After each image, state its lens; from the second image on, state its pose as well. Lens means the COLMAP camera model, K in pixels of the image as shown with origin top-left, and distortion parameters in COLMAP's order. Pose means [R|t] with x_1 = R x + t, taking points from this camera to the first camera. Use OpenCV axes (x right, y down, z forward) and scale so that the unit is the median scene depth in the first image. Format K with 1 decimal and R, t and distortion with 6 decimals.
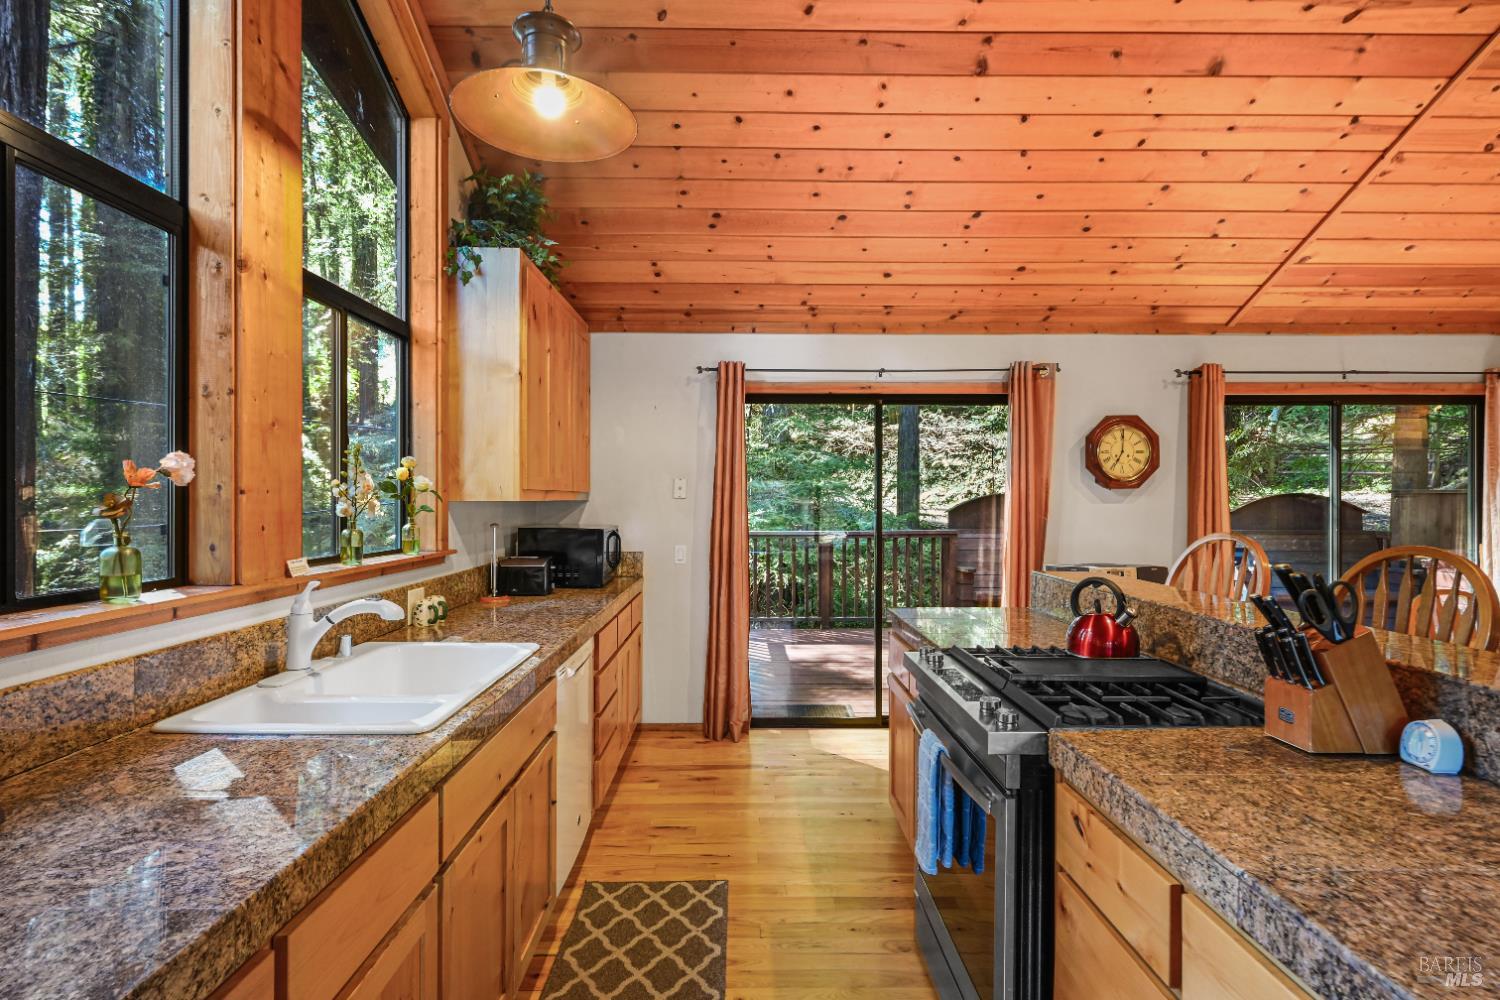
lens RADIAL K [[710.7, 0, 750.0], [0, 710.7, 500.0], [0, 0, 1]] dist [0.000235, -0.000267]
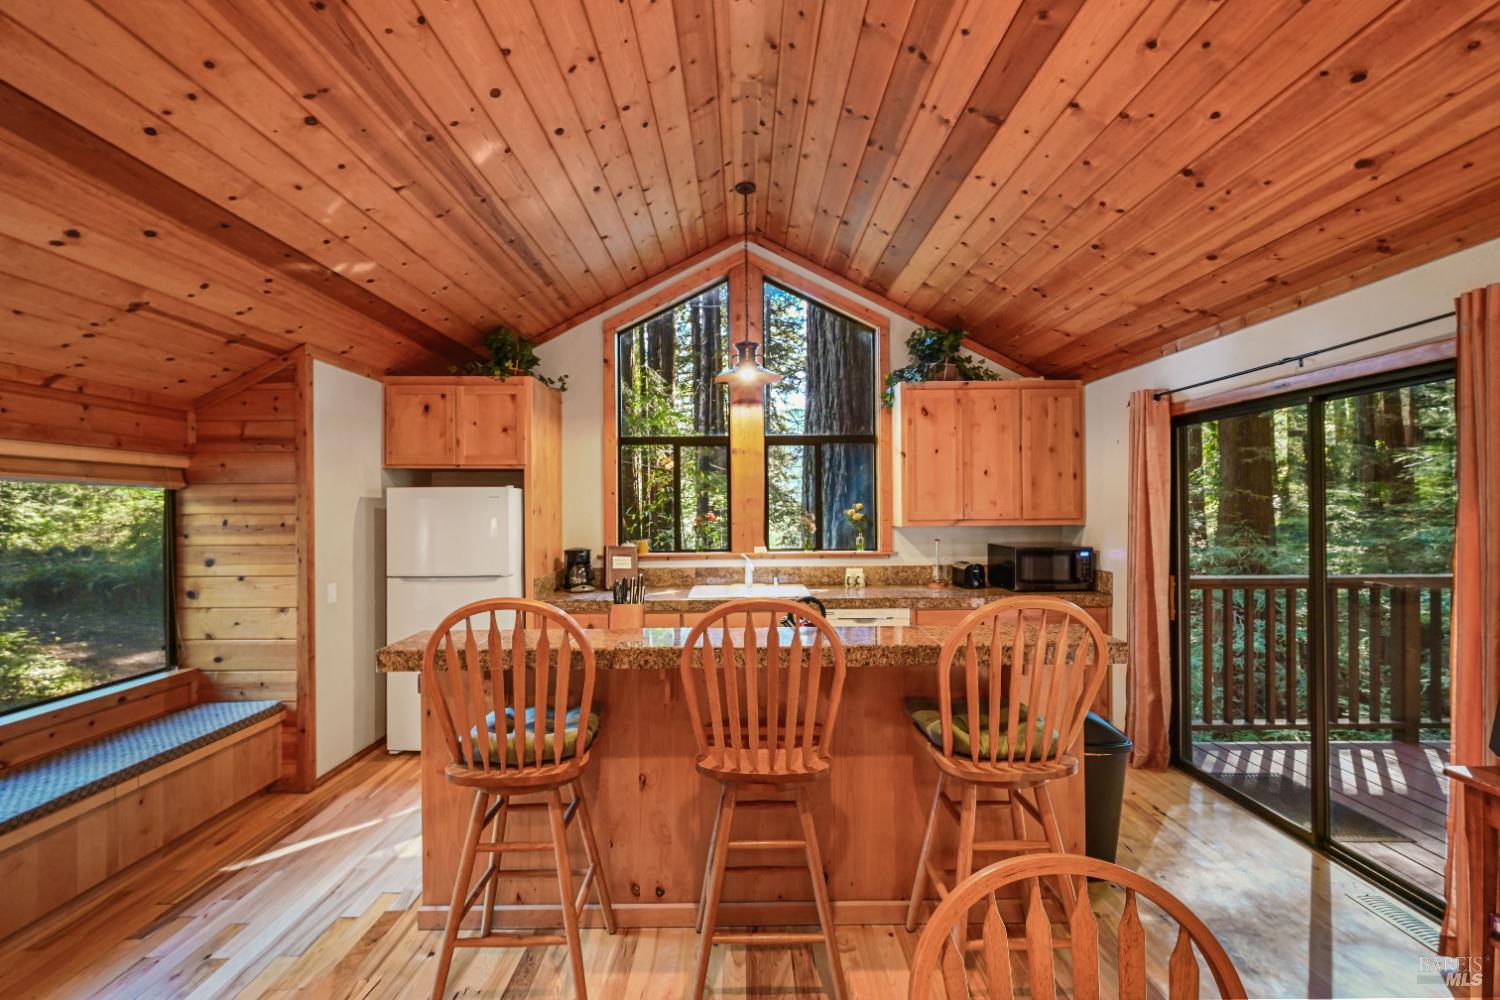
lens RADIAL K [[628.2, 0, 744.6], [0, 628.2, 505.2], [0, 0, 1]] dist [-0.000231, 0.000042]
pose [[-0.010369, -0.003318, -0.999941, 0.852779], [0.008436, 0.999959, -0.003405, -0.033822], [0.999911, -0.008471, -0.010340, 0.440952]]
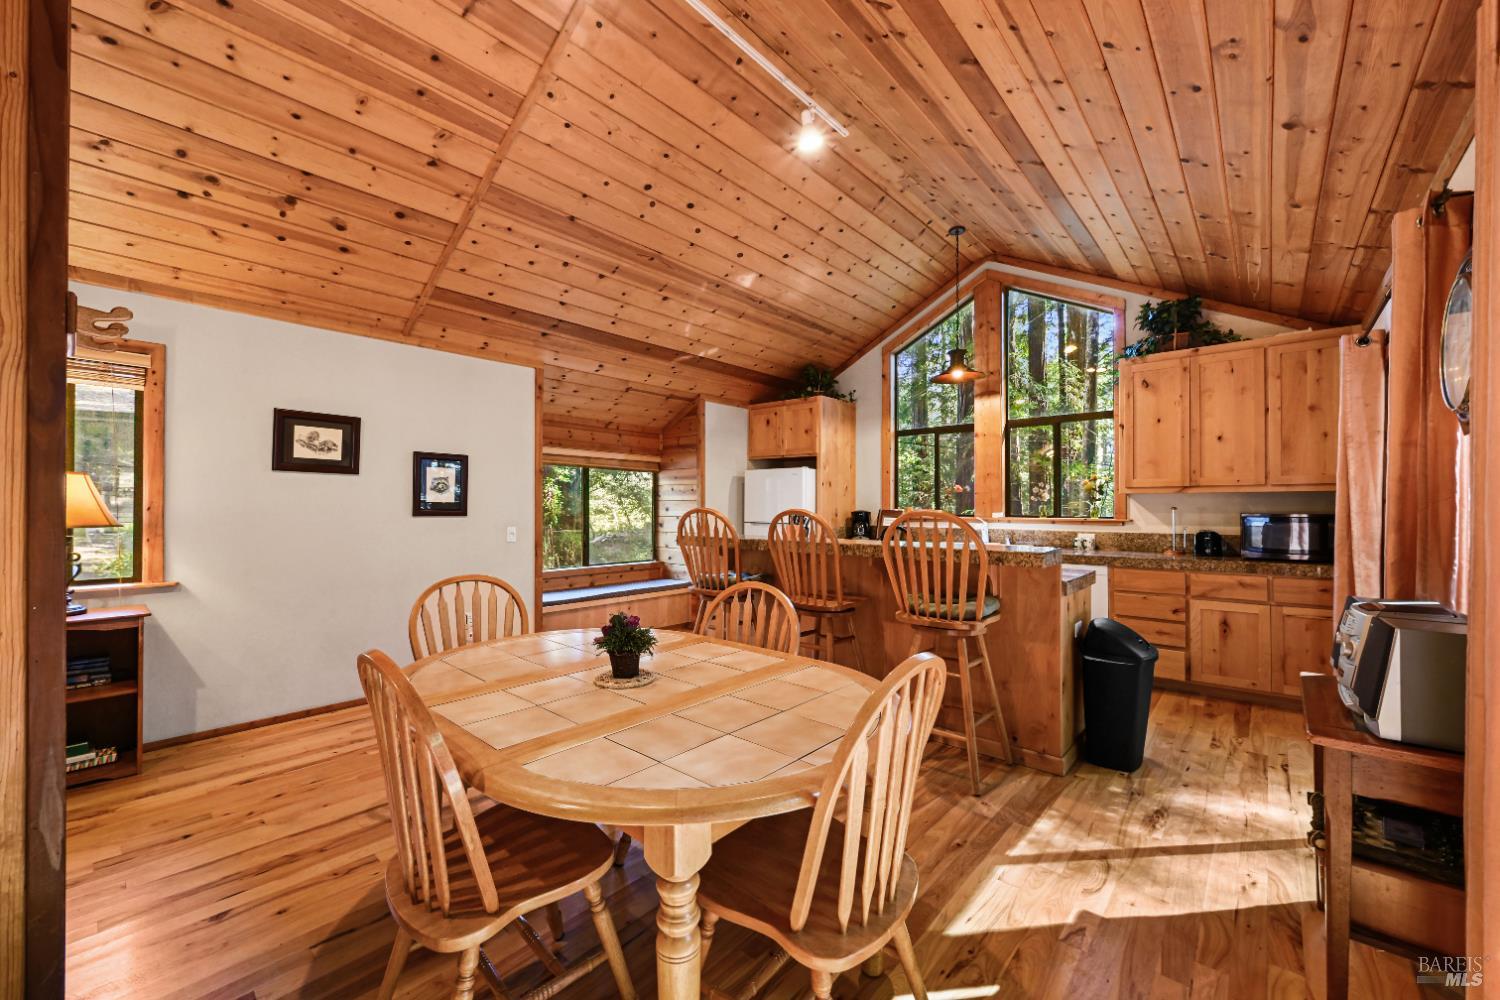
lens RADIAL K [[590.4, 0, 748.2], [0, 590.4, 502.6], [0, 0, 1]] dist [-0.001515, -0.000196]
pose [[-0.671794, -0.005481, -0.740717, 1.036911], [-0.000589, 0.999976, -0.006866, 0.025531], [0.740737, -0.004177, -0.671782, 0.921901]]
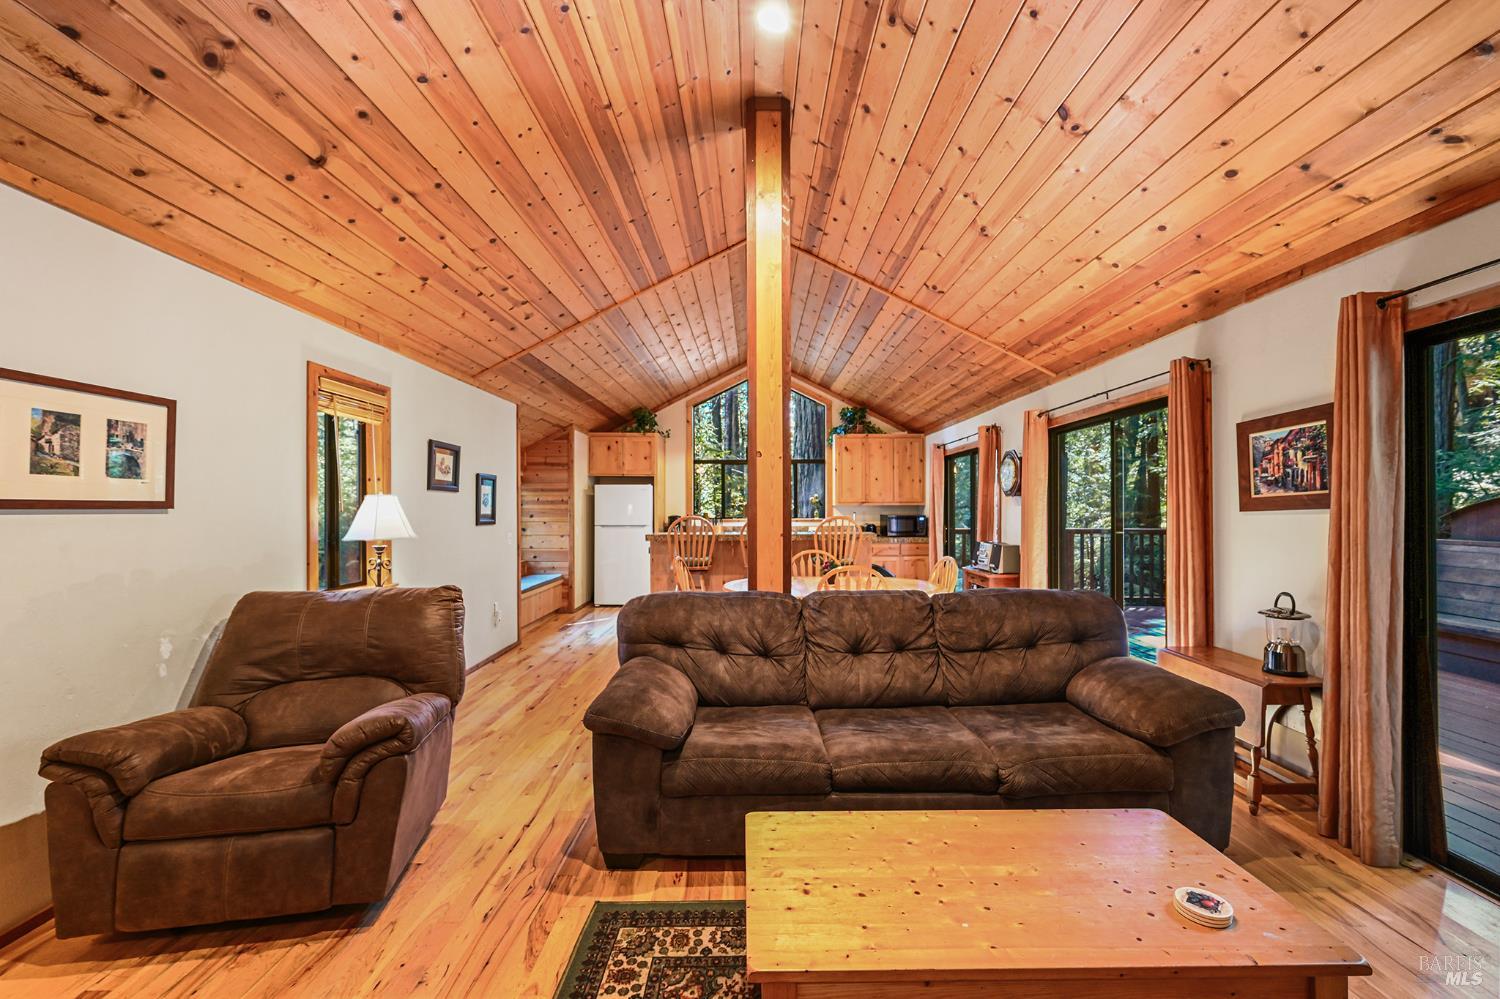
lens RADIAL K [[608.1, 0, 750.4], [0, 608.1, 504.2], [0, 0, 1]] dist [-0.000314, -0.000013]
pose [[-0.018903, -0.004530, -0.999811, 1.900358], [0.002554, 0.999986, -0.004579, 0.005785], [0.999818, -0.002641, -0.018891, 0.444109]]
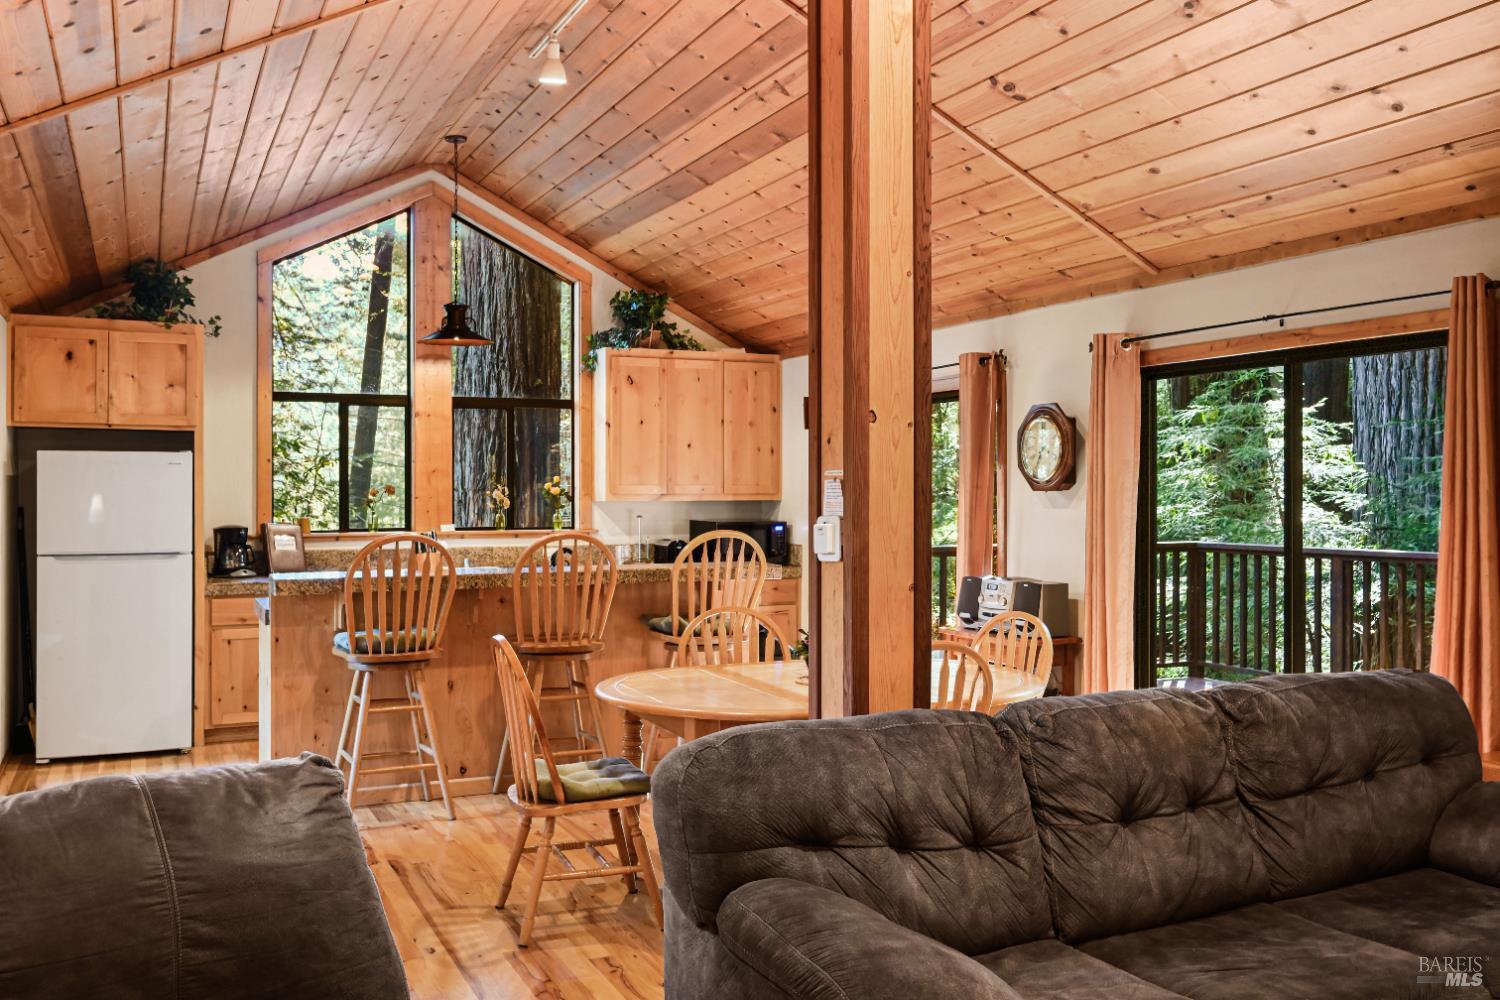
lens RADIAL K [[1317.8, 0, 747.4], [0, 1317.8, 488.8], [0, 0, 1]] dist [-0.004895, 0.002089]
pose [[0.405529, 0.000059, -0.914082, 1.811637], [0.000318, 1.000000, 0.000206, -0.019068], [0.914082, -0.000374, 0.405529, 0.044217]]
